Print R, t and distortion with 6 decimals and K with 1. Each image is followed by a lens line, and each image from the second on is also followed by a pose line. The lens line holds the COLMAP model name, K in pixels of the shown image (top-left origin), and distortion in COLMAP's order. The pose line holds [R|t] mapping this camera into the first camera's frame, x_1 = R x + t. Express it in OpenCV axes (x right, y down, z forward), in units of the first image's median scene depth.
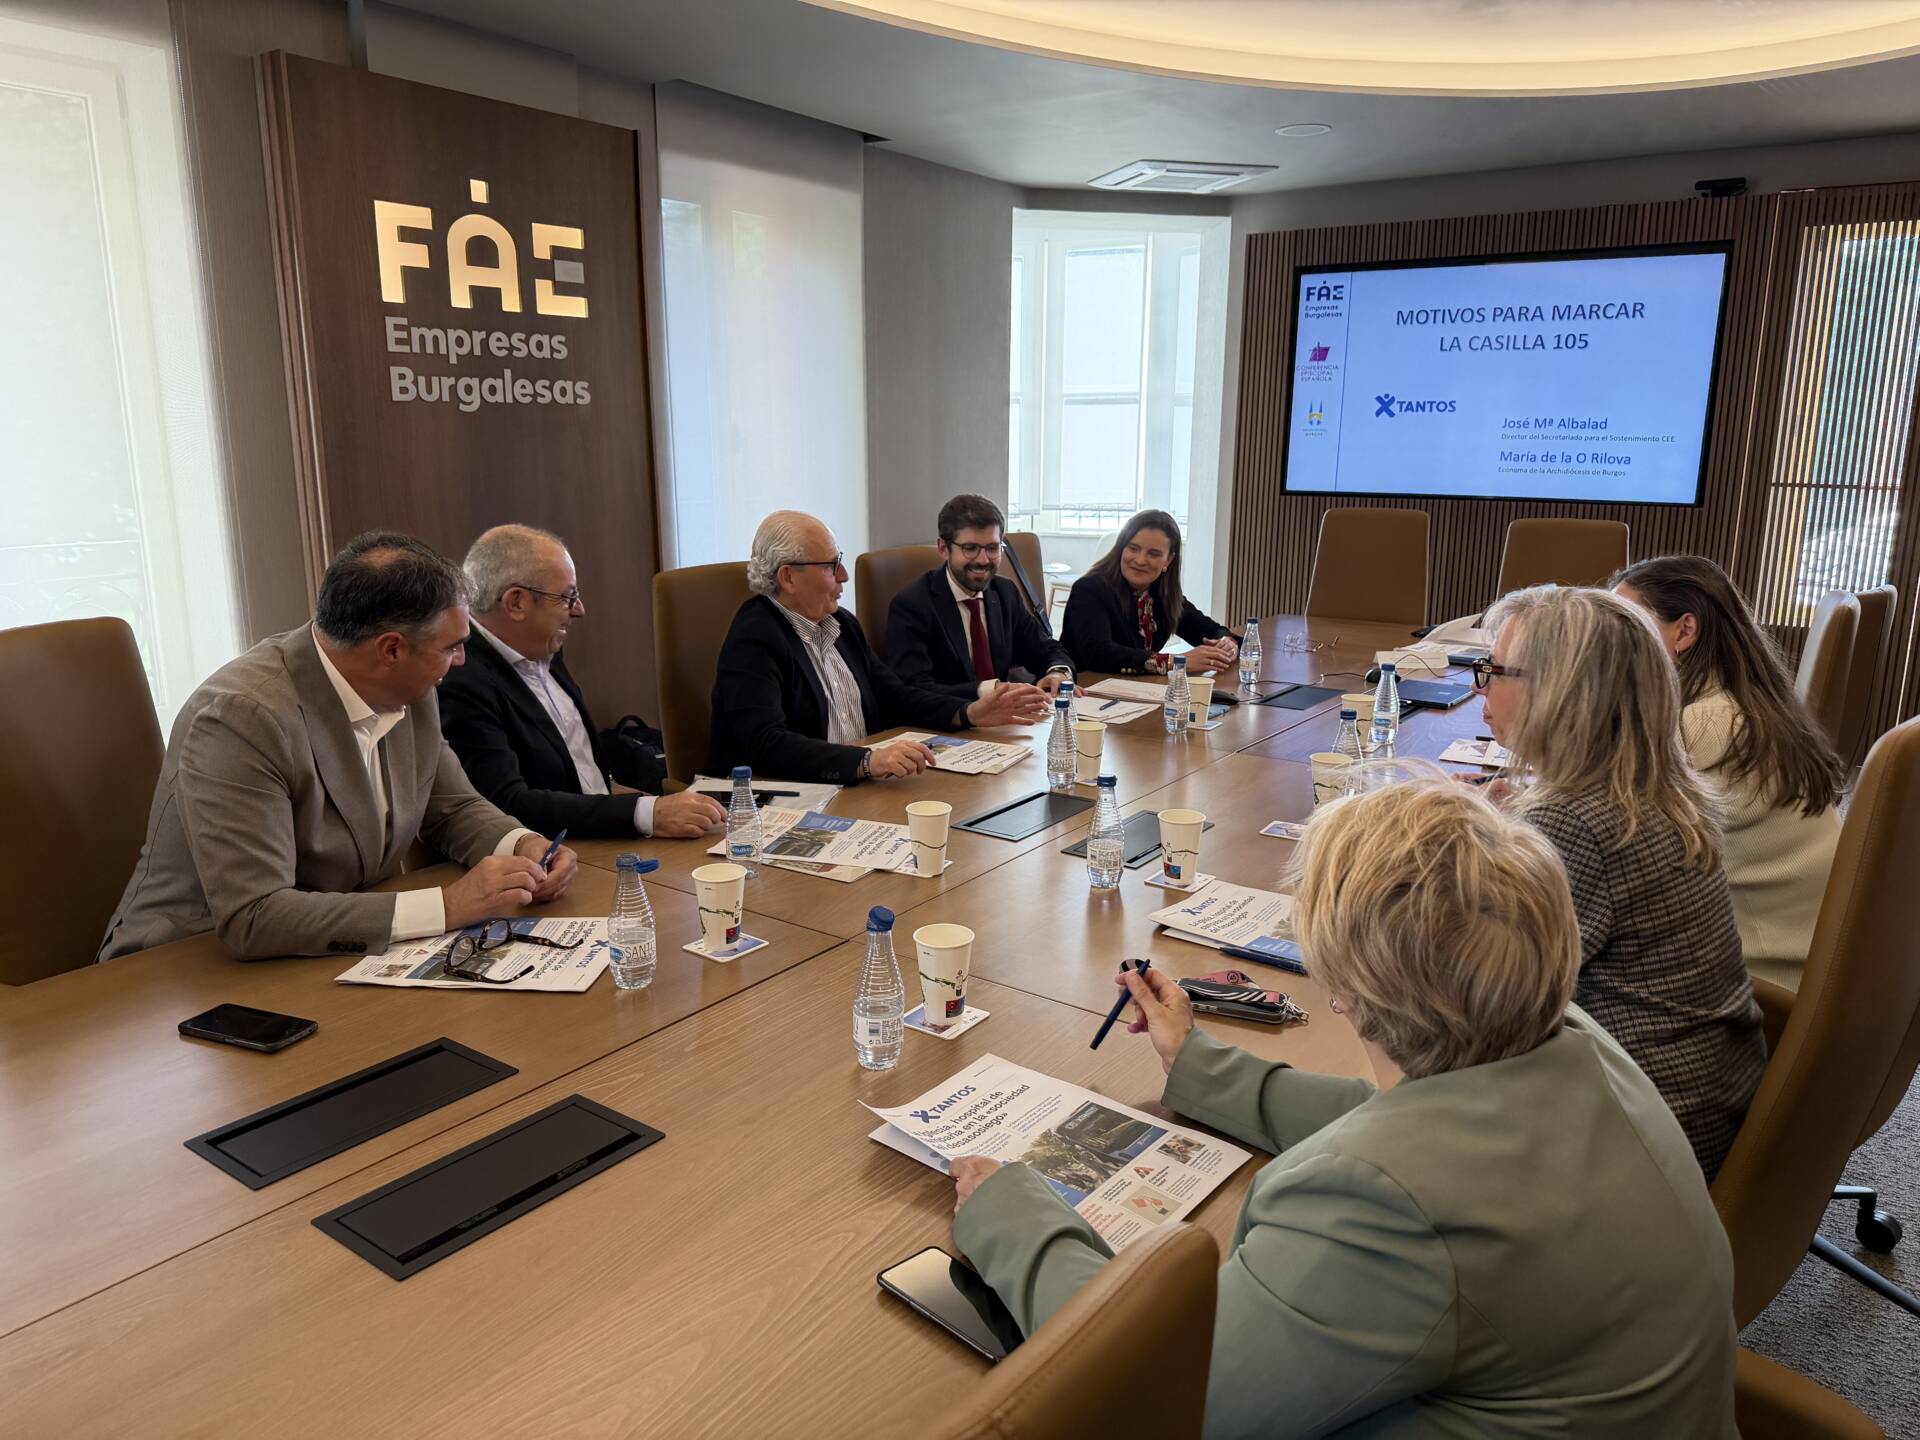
lens RADIAL K [[1308.4, 0, 960.0], [0, 1308.4, 720.0], [0, 0, 1]] dist [0.174490, -0.338681]
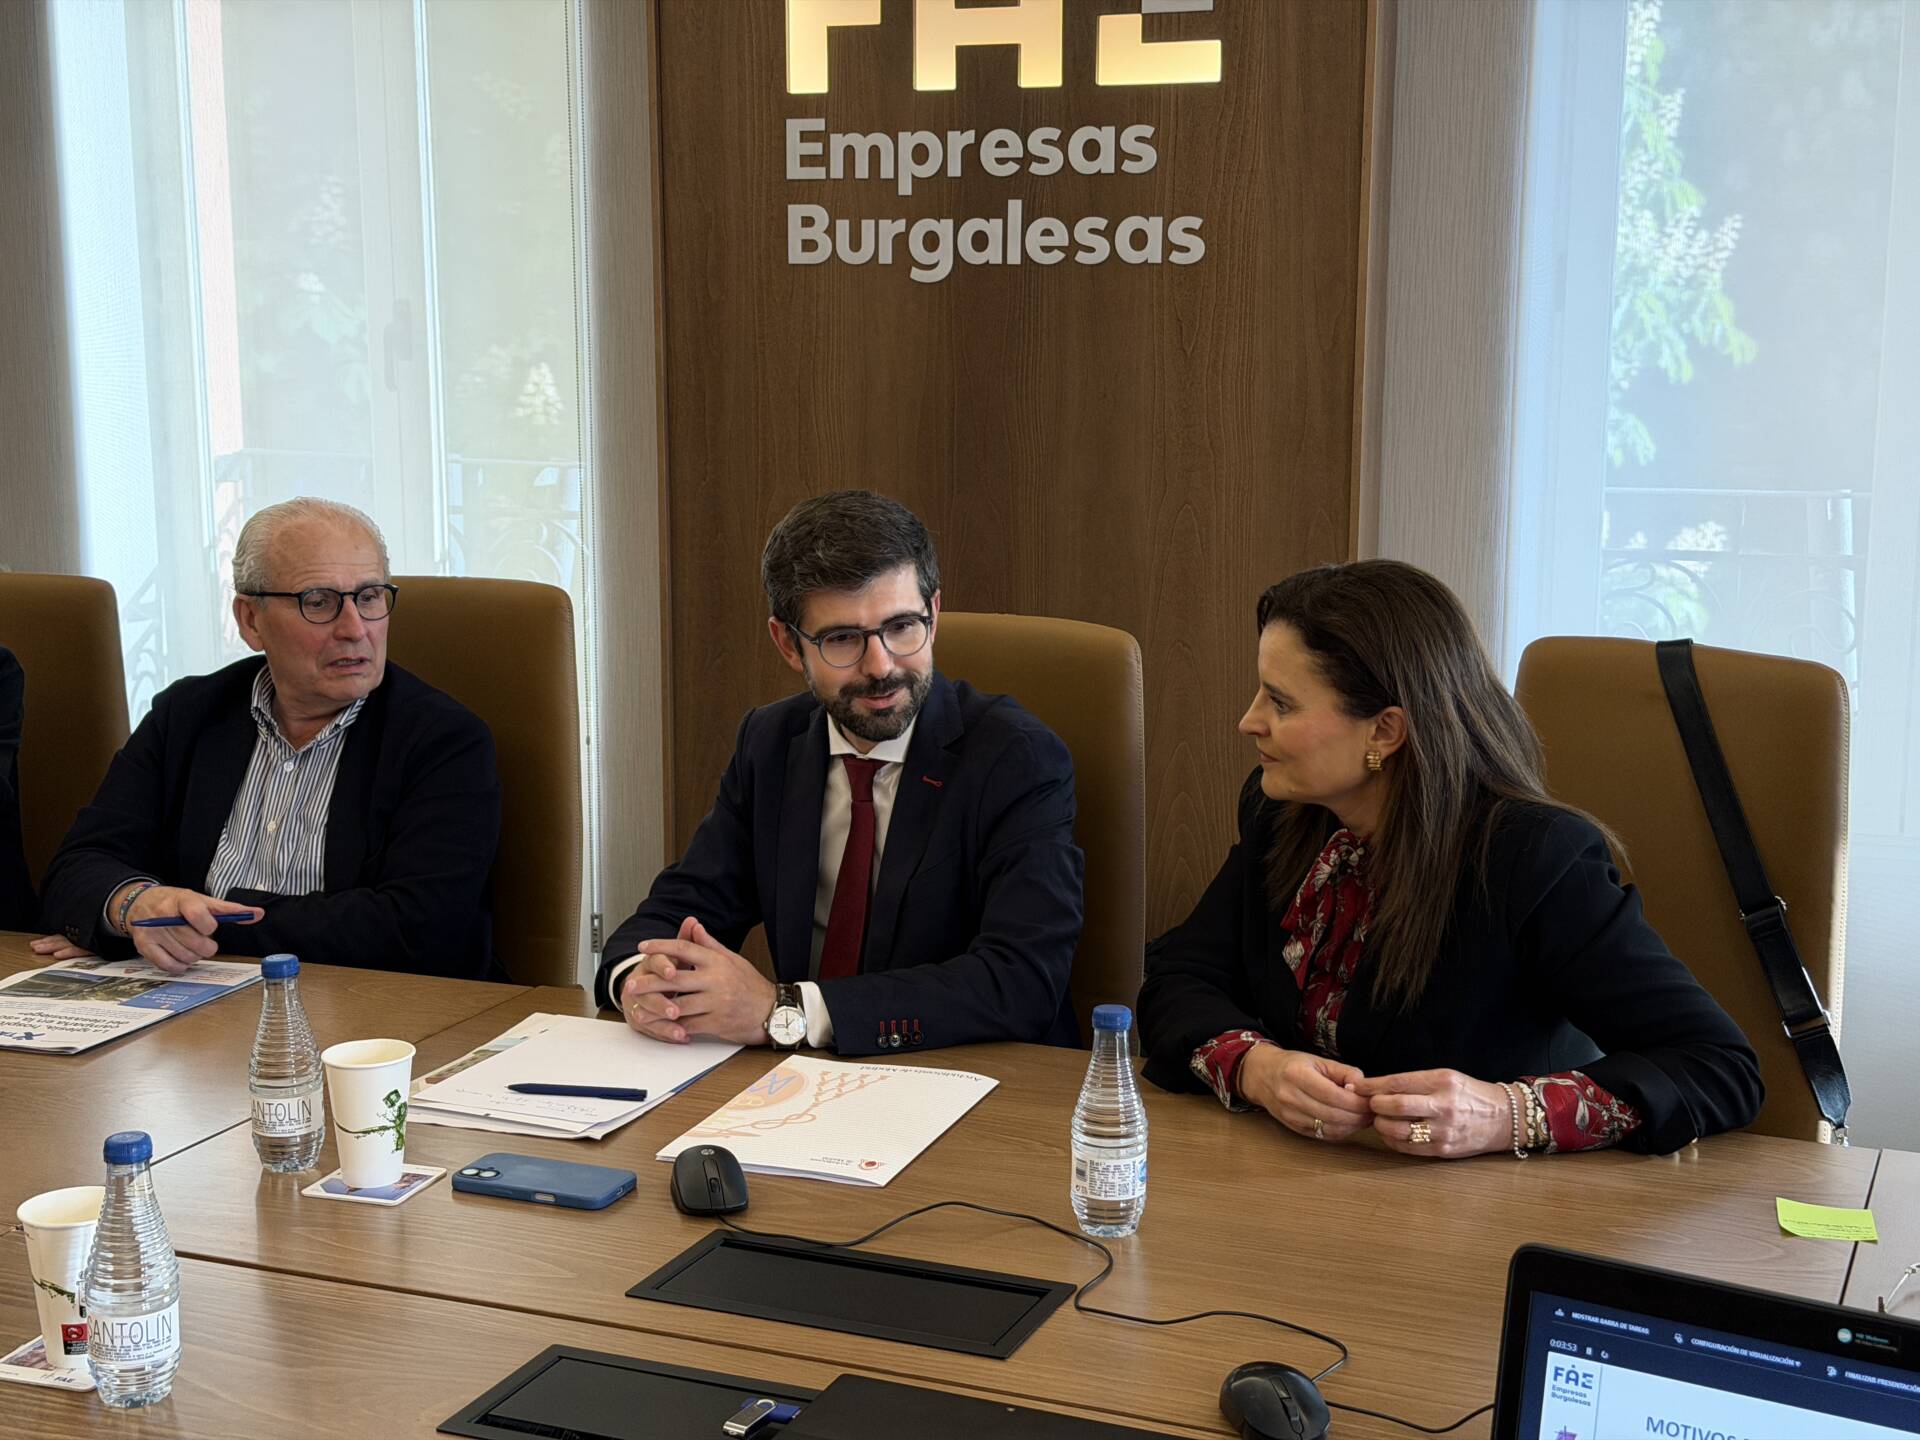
lens RADIAL K [[2708.0, 0, 935.7], [0, 2708.0, 727.8], [0, 0, 1]] dist [0.159773, -0.030361]
pose [[0.199270, 0.161597, -0.966529, 0.721056], [-0.219653, 0.968578, 0.116654, -0.185384], [0.955010, 0.189056, 0.228504, 0.786561]]
